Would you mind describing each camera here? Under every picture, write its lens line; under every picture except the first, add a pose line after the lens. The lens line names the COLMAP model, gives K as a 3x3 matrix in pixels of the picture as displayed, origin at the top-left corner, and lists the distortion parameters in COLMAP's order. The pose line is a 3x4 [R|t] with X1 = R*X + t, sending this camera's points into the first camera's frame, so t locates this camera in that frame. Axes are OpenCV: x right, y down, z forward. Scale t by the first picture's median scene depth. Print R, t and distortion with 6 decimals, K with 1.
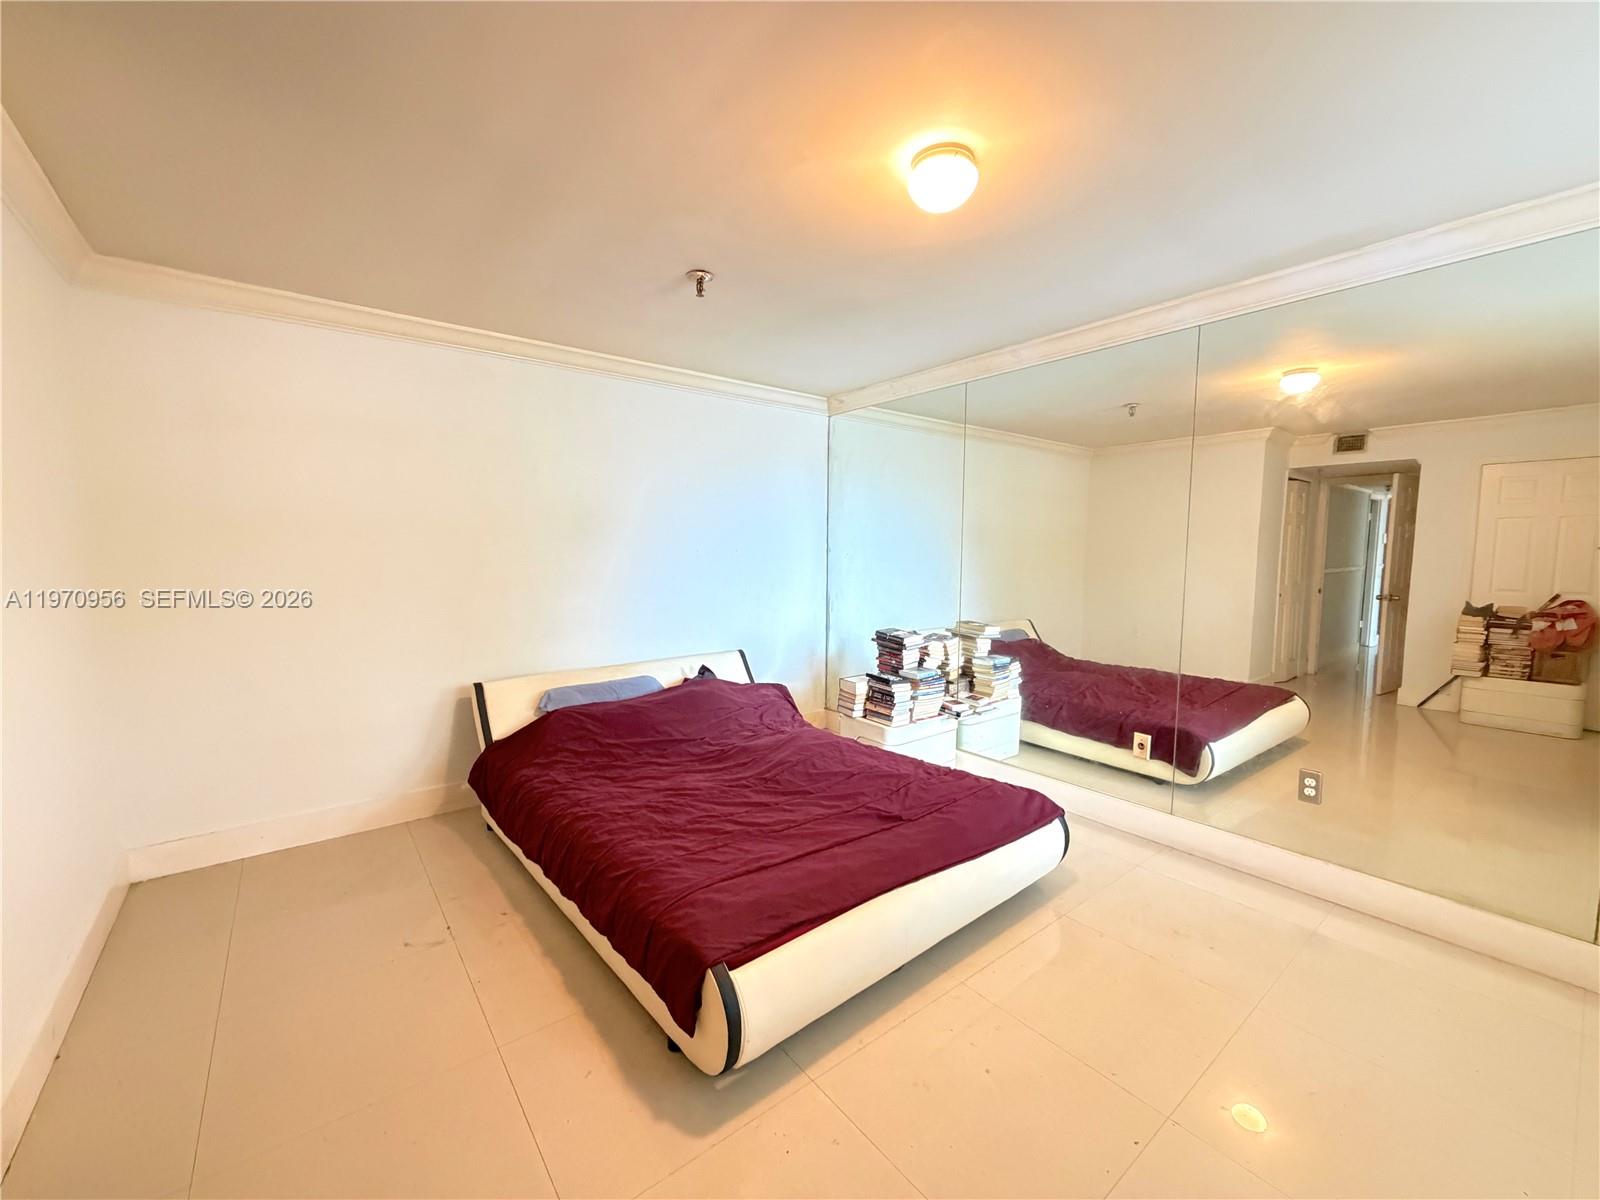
lens RADIAL K [[638.4, 0, 801.9], [0, 638.4, 601.8], [0, 0, 1]] dist [0.001146, 0.000762]
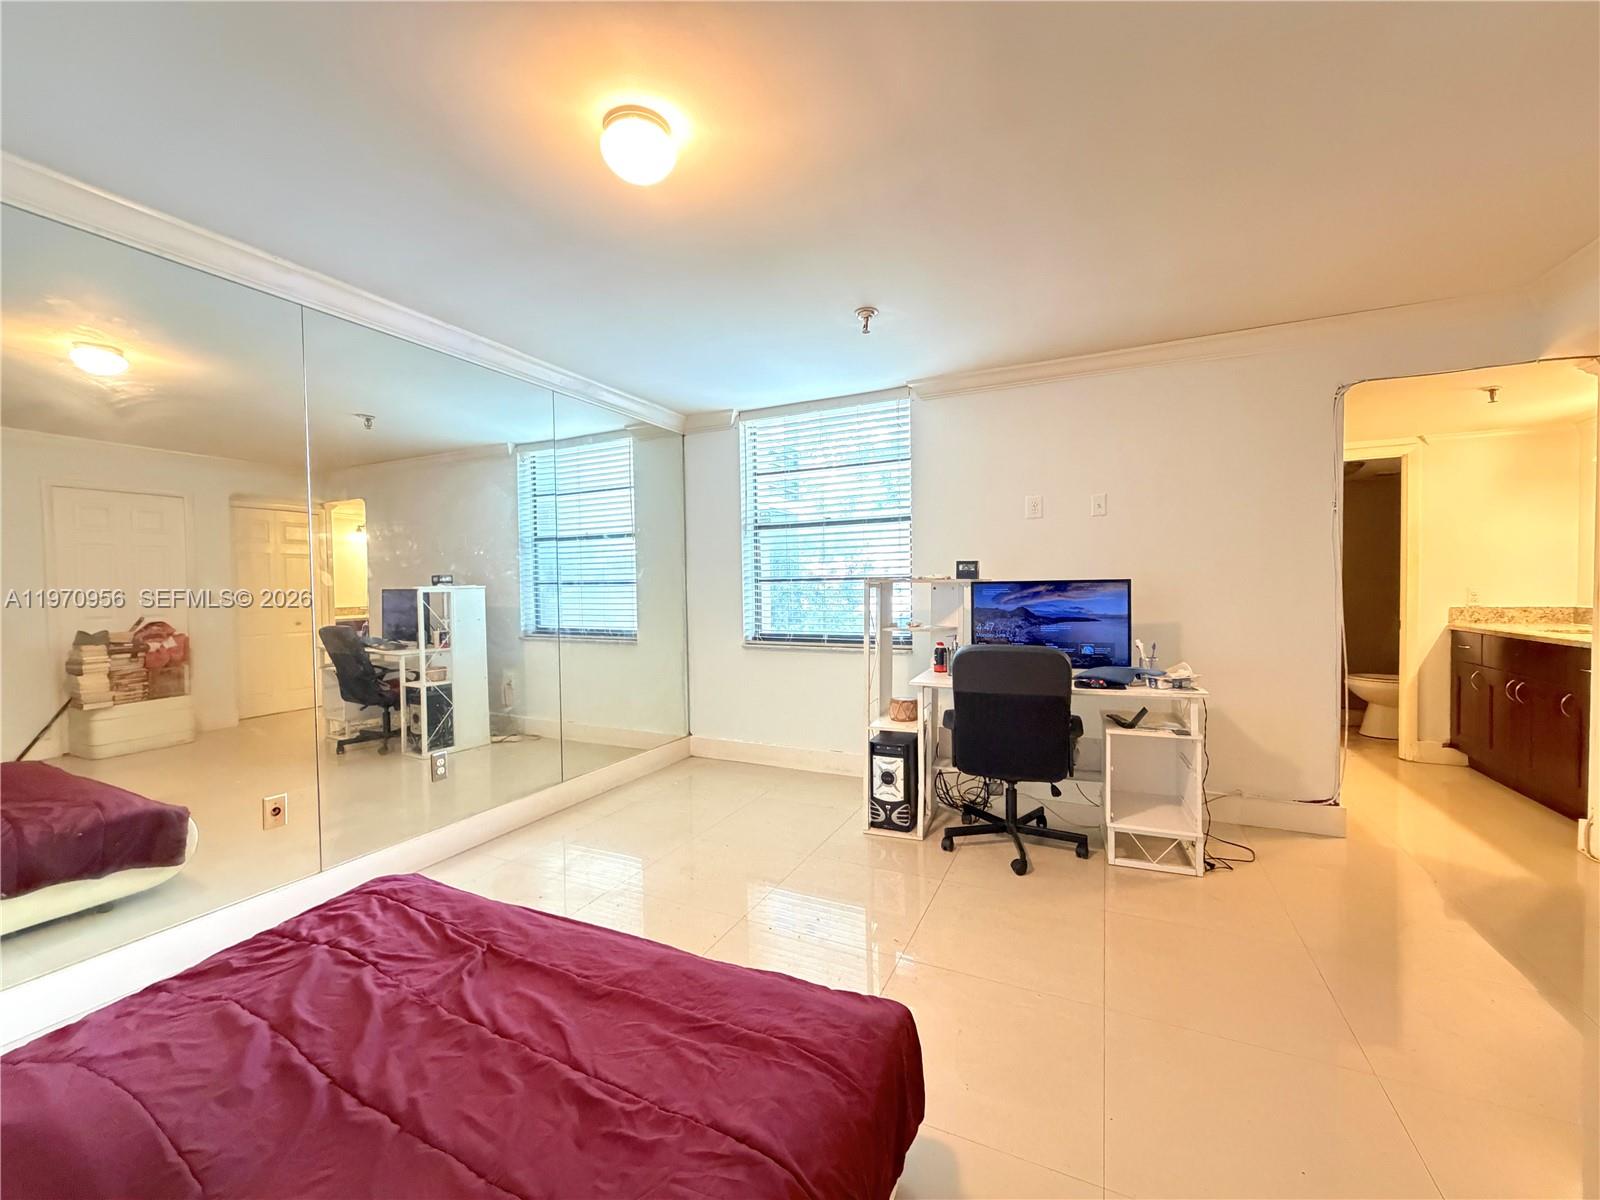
lens RADIAL K [[638.4, 0, 796.7], [0, 638.4, 600.3], [0, 0, 1]] dist [0.001146, 0.000762]
pose [[-0.431337, -0.024150, 0.901868, -0.276856], [0.090594, 0.993430, 0.069930, -0.016829], [-0.897631, 0.111867, -0.426315, 0.471639]]
